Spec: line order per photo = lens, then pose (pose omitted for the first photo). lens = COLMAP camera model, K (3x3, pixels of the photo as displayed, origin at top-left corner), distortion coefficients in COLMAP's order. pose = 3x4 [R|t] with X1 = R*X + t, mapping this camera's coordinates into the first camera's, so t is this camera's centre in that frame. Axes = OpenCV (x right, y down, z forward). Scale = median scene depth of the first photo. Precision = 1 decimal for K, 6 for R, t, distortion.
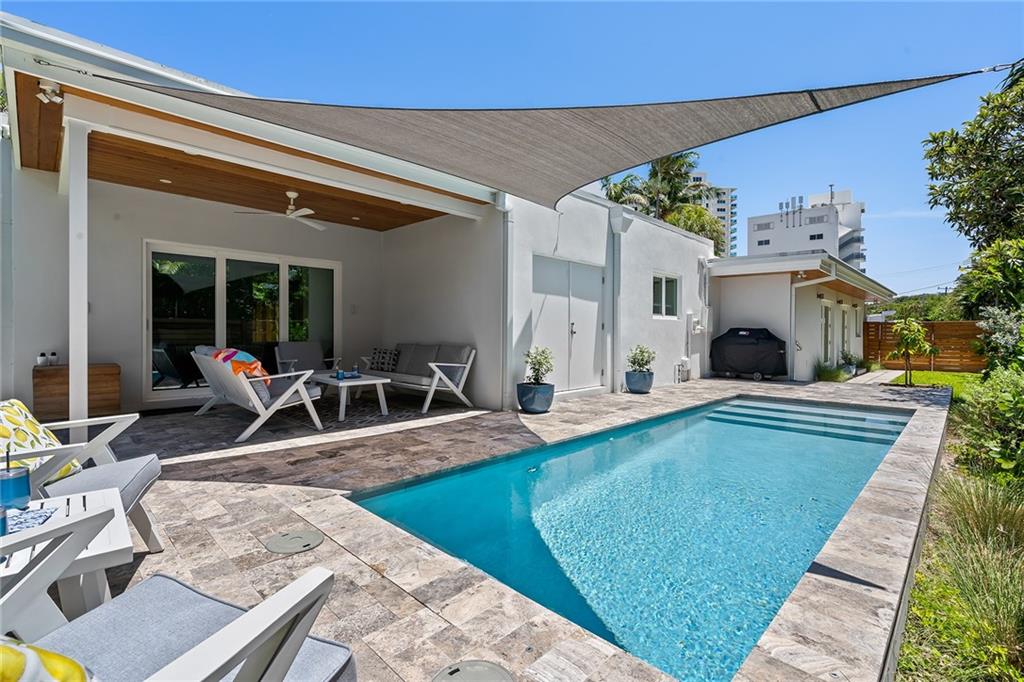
lens RADIAL K [[464.8, 0, 514.7], [0, 464.8, 338.1], [0, 0, 1]] dist [-0.002793, 0.001210]
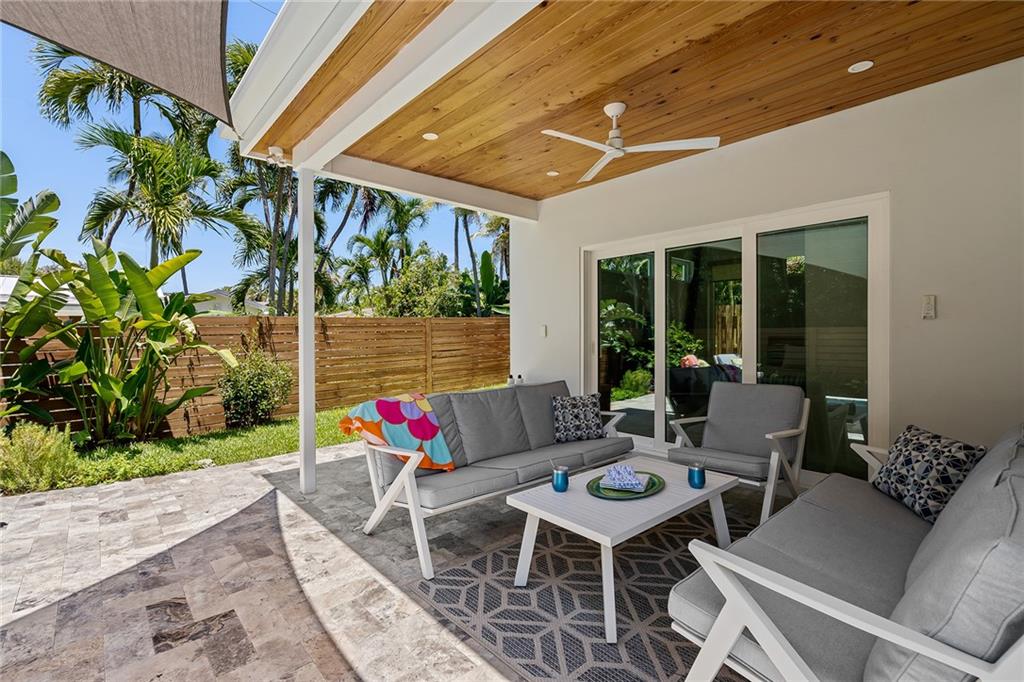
lens RADIAL K [[464.8, 0, 507.0], [0, 464.8, 336.7], [0, 0, 1]] dist [-0.002793, 0.001210]
pose [[-0.067594, -0.002622, -0.997709, 0.093354], [-0.005896, 0.999980, -0.002229, -0.078491], [0.997695, 0.005732, -0.067608, 1.497063]]
